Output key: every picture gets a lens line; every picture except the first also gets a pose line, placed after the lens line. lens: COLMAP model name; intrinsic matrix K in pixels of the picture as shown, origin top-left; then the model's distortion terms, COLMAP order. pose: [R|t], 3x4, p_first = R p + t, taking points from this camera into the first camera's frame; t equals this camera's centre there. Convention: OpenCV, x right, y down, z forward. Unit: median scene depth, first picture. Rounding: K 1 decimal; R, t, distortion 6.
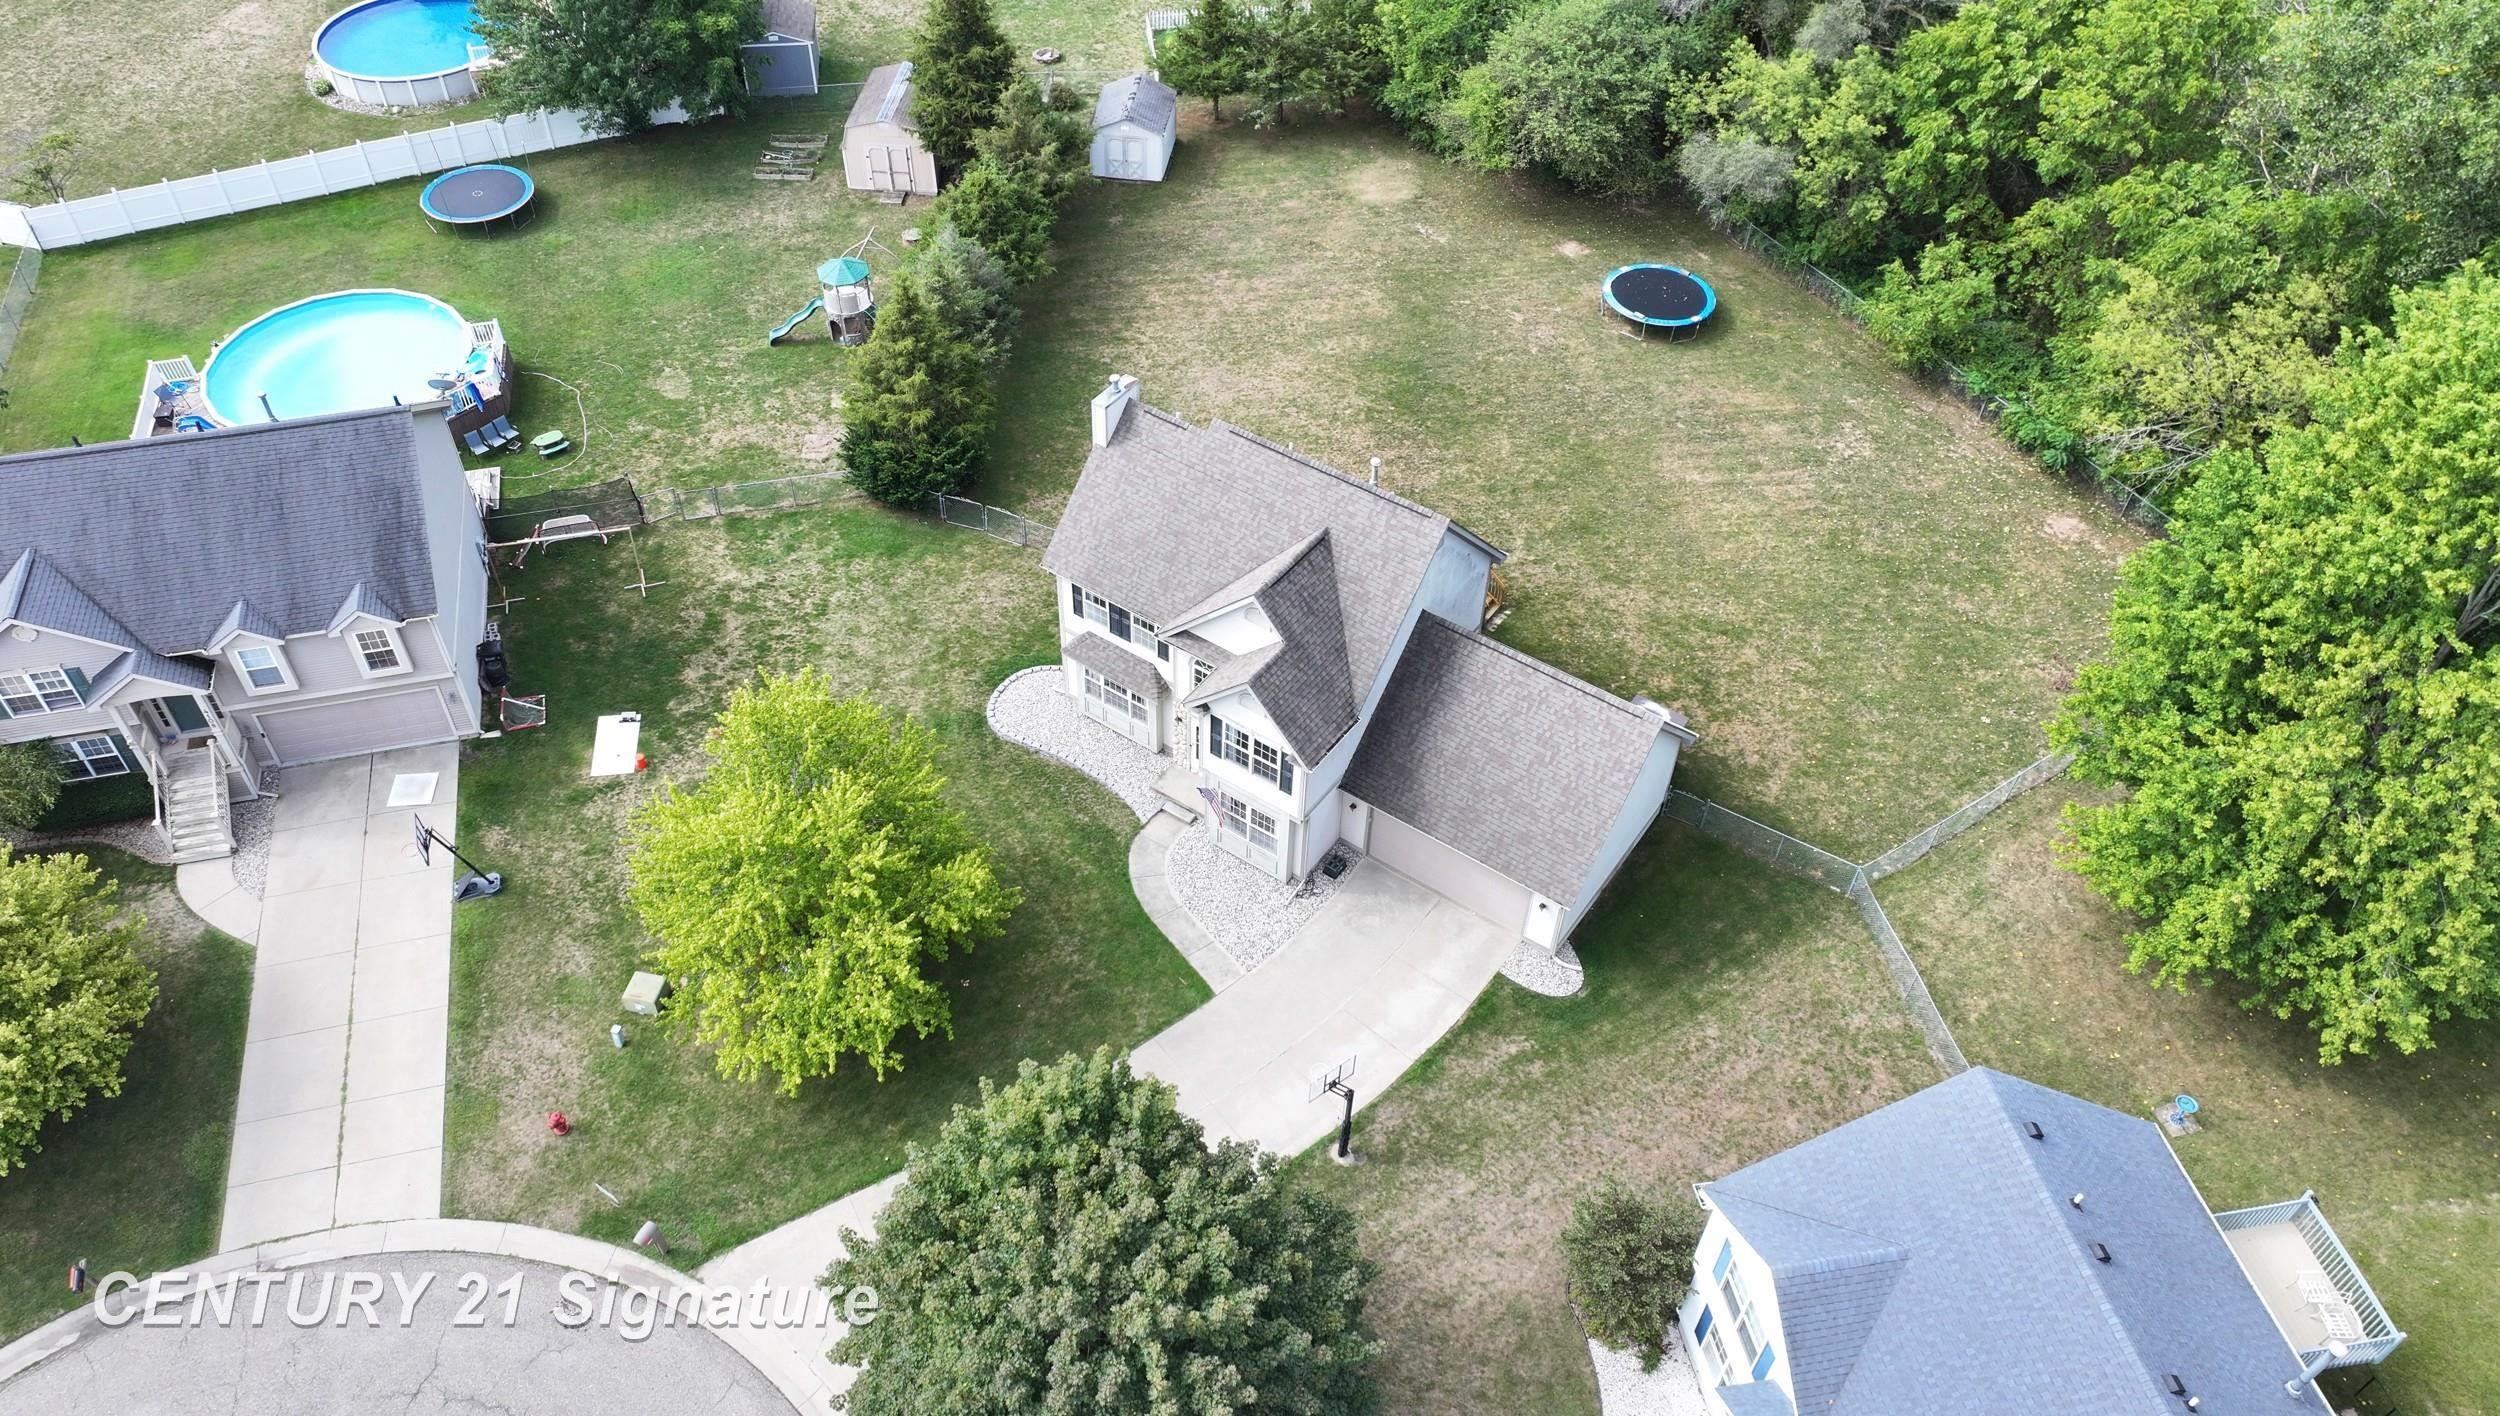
lens RADIAL K [[1826.1, 0, 1196.4], [0, 1826.1, 708.9], [0, 0, 1]] dist [0.003013, 0.006091]
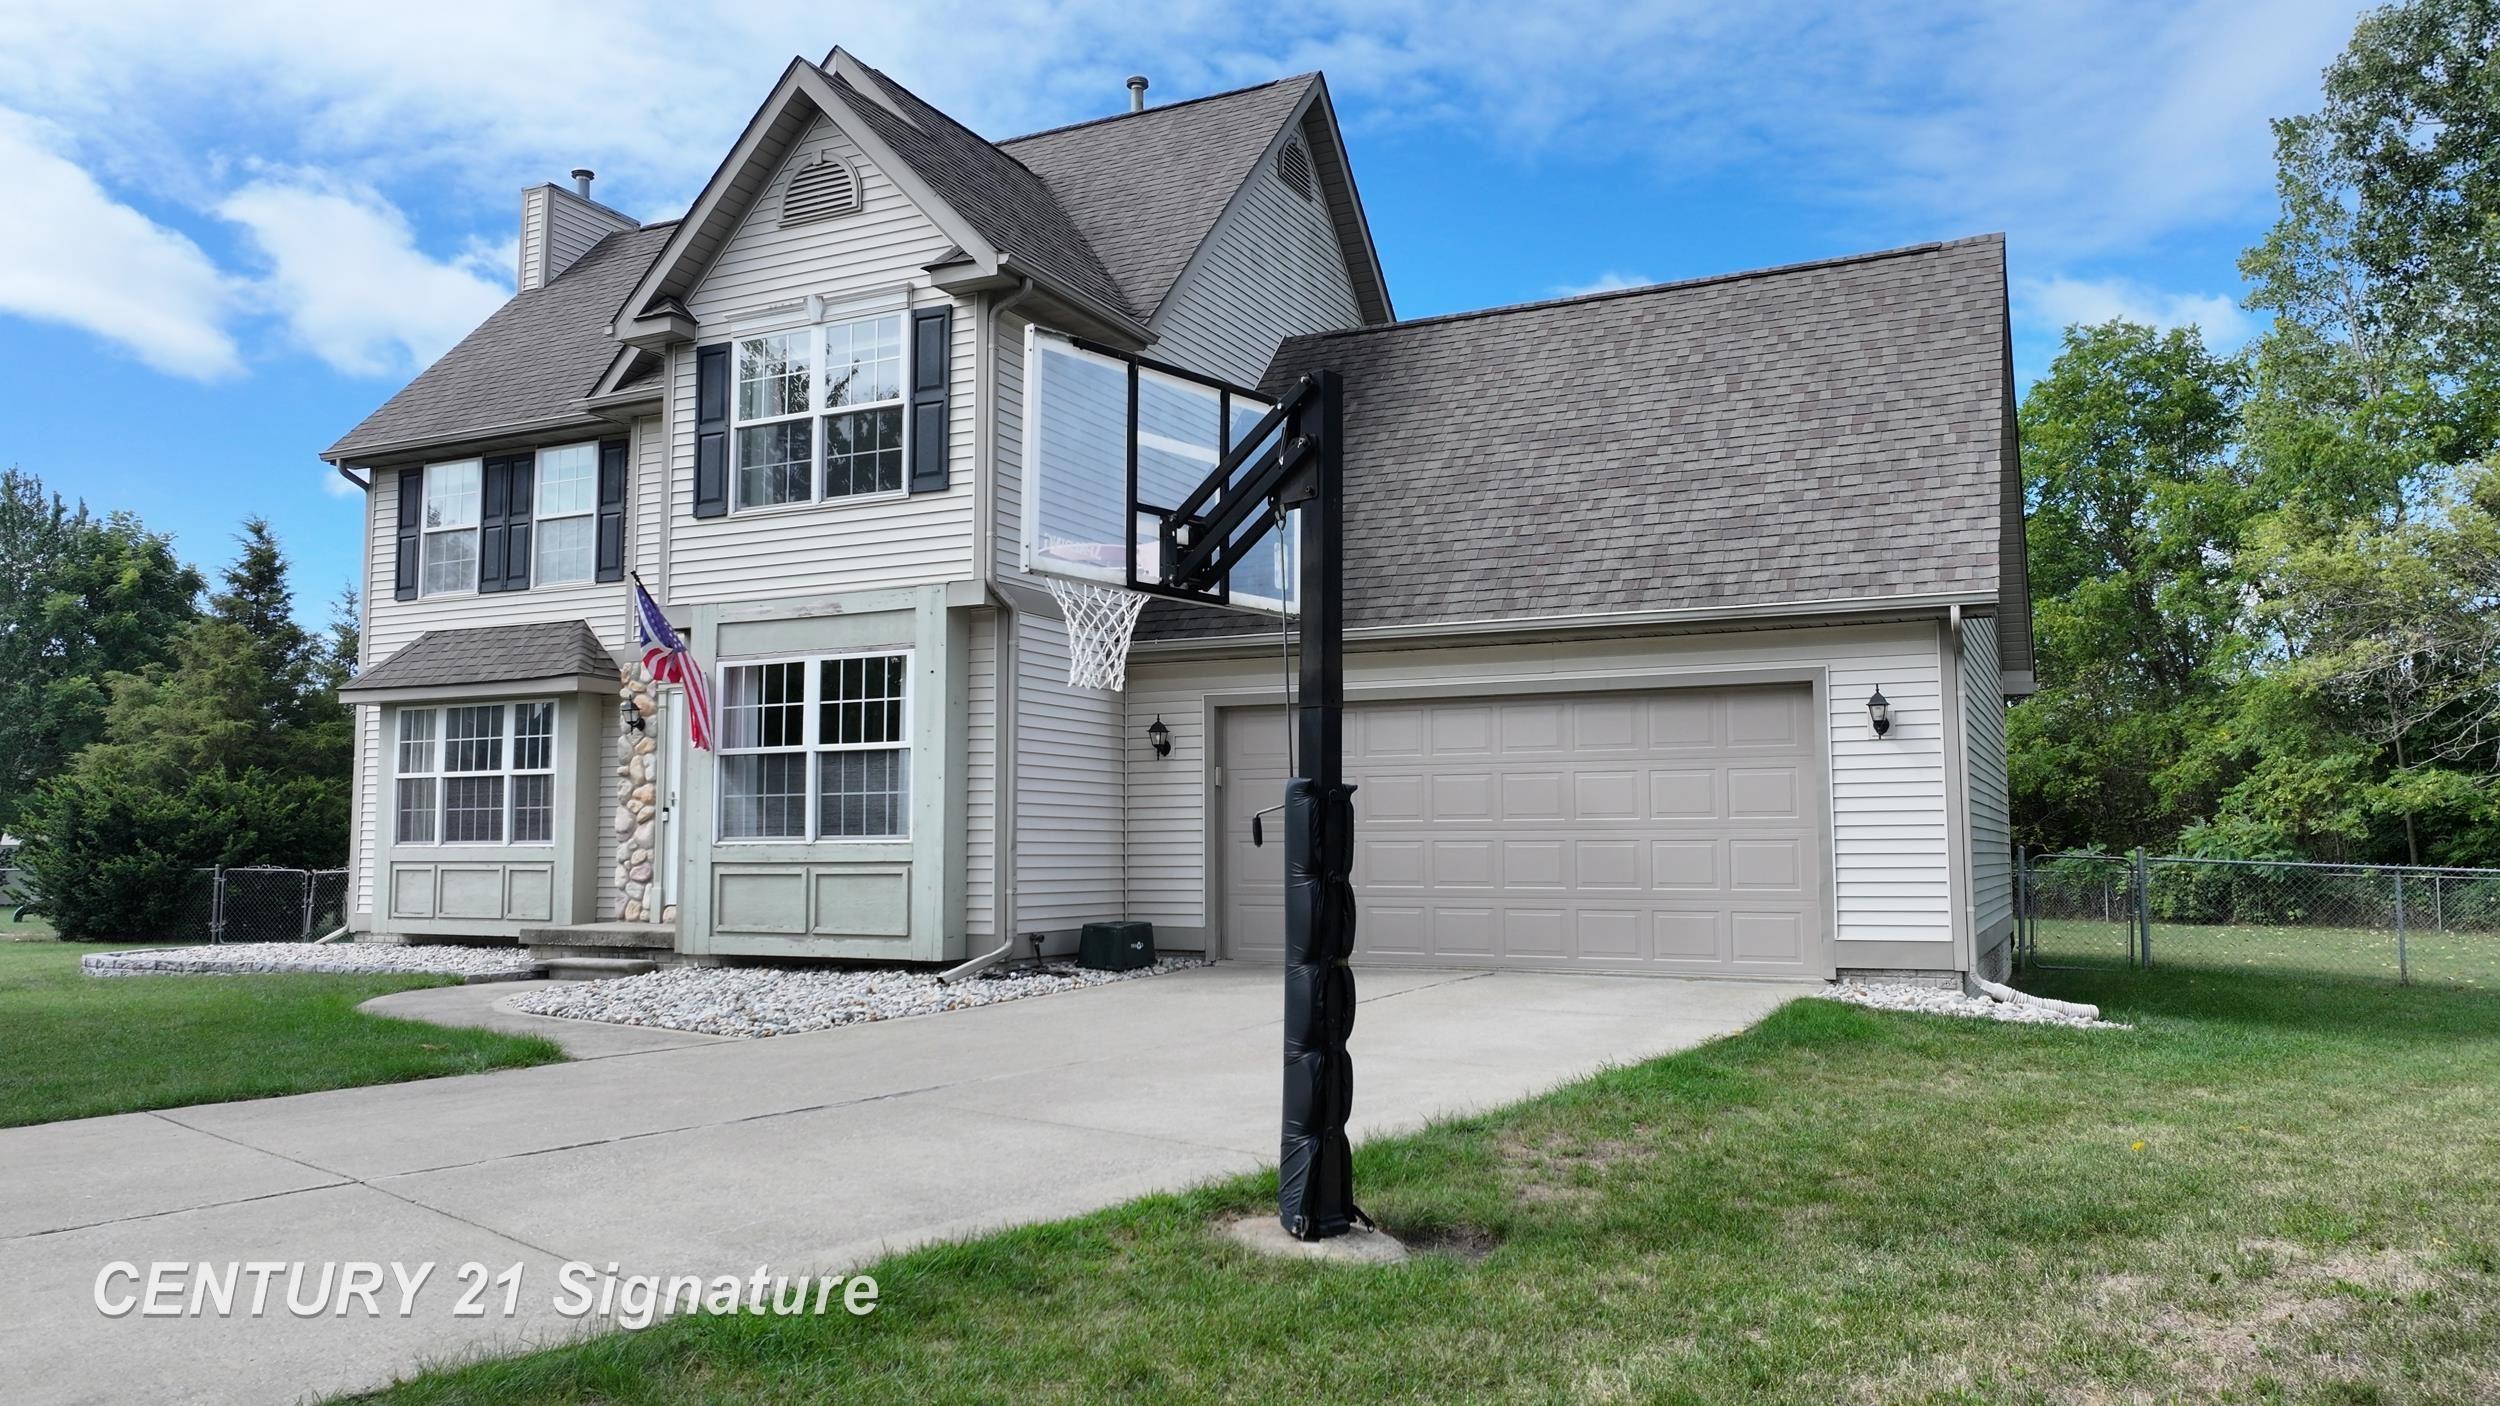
lens RADIAL K [[1754.2, 0, 1242.7], [0, 1754.2, 703.4], [0, 0, 1]] dist [0.006715, 0.000545]
pose [[0.985080, 0.007058, 0.171952, 0.040244], [0.128134, 0.636928, -0.760200, 0.235977], [-0.114886, 0.770891, 0.626521, 0.678249]]
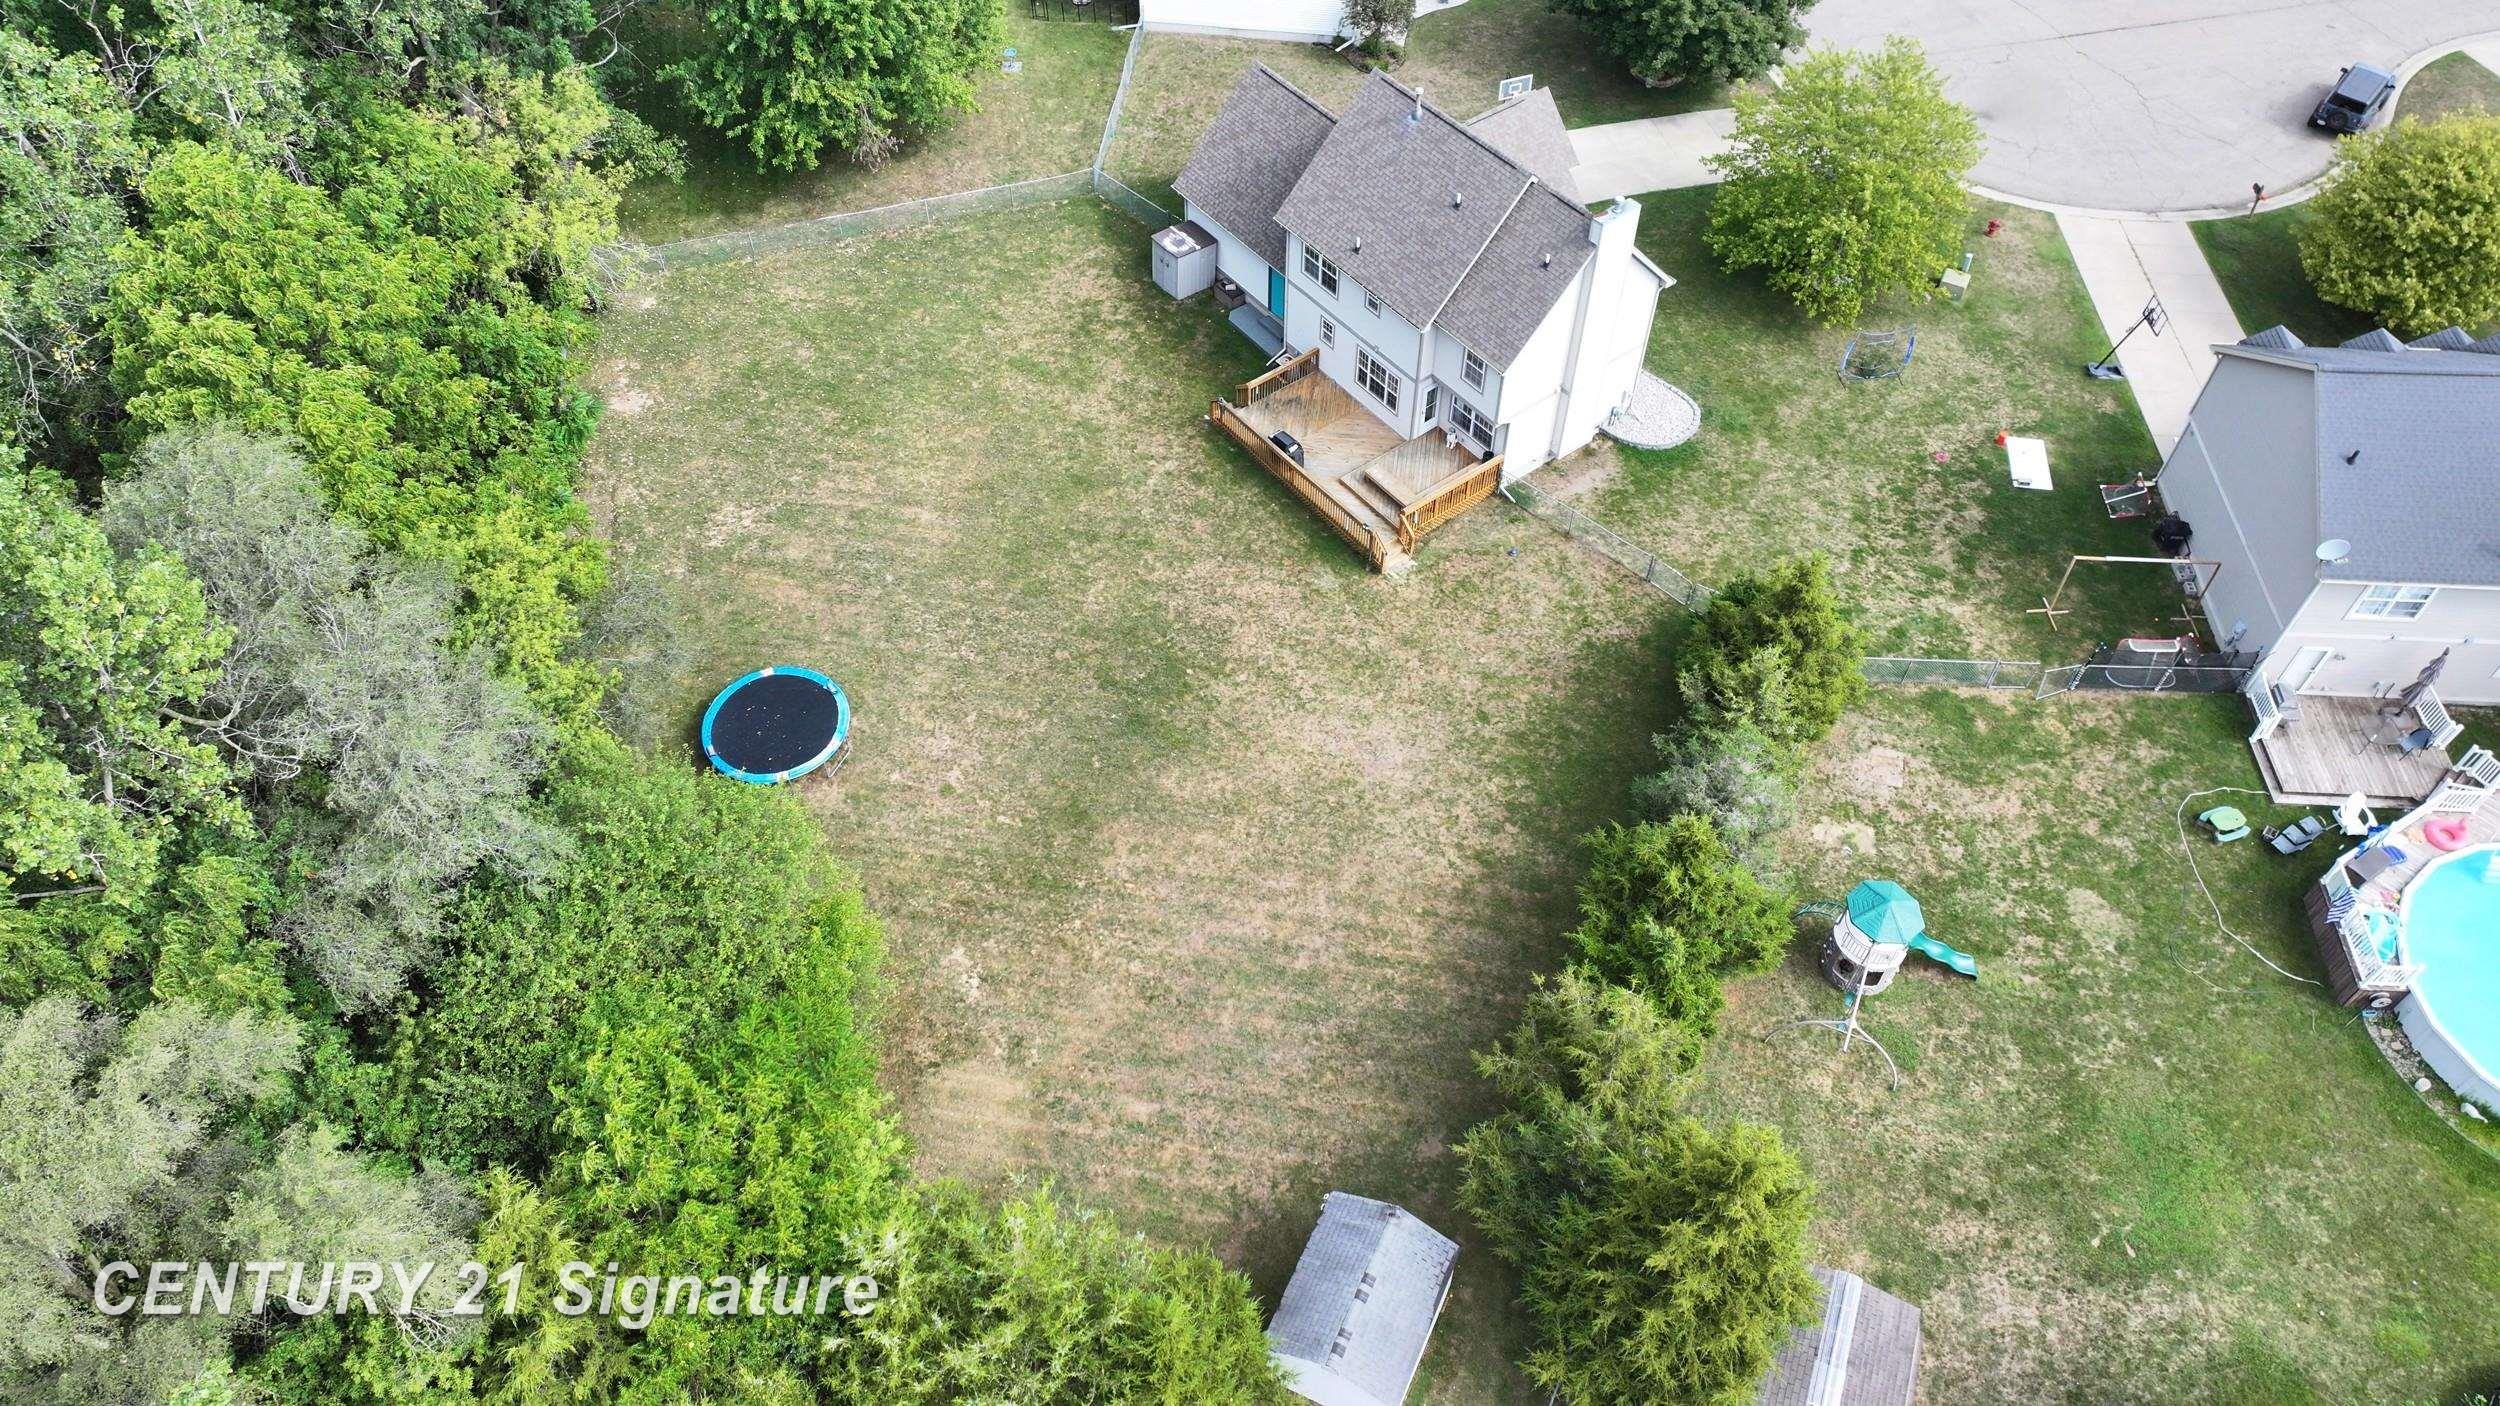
lens RADIAL K [[1754.2, 0, 1249.3], [0, 1754.2, 689.6], [0, 0, 1]] dist [0.006715, 0.000545]
pose [[-0.959120, -0.225450, 0.171061, -0.065905], [0.193965, -0.083534, 0.977445, -1.063037], [-0.206075, 0.970667, 0.123848, 1.014689]]
